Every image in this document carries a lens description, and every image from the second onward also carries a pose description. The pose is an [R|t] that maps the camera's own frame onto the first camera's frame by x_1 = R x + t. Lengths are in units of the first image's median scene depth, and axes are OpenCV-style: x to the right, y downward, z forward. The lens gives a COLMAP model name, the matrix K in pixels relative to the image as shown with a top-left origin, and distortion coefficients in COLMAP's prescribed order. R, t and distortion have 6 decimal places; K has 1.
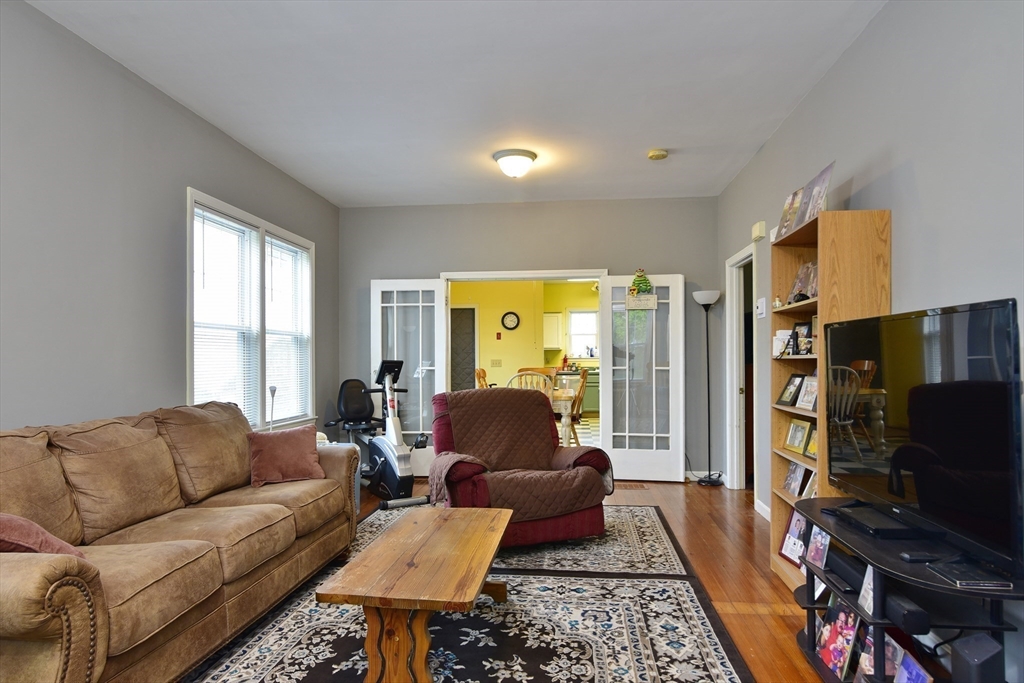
lens RADIAL K [[650.1, 0, 513.5], [0, 650.1, 346.1], [0, 0, 1]] dist [0.000294, 0.000019]
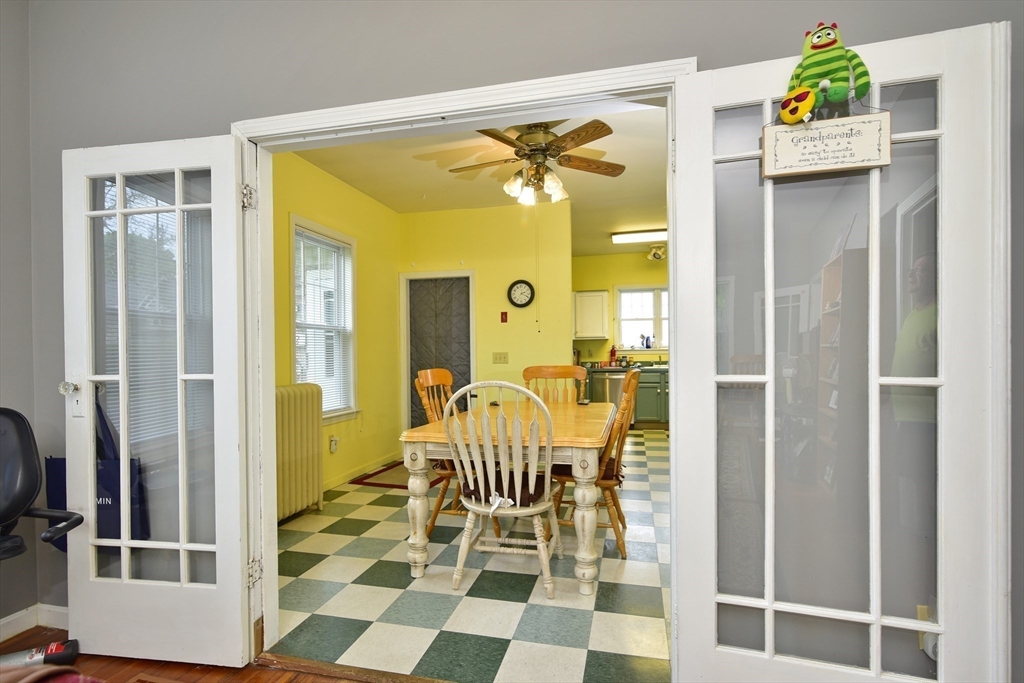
lens RADIAL K [[517.1, 0, 506.7], [0, 517.1, 344.4], [0, 0, 1]] dist [0.001025, -0.000022]
pose [[0.988976, -0.005840, -0.147964, 0.089653], [0.006732, 0.999962, 0.005532, 0.014775], [0.147926, -0.006467, 0.988977, 0.729929]]
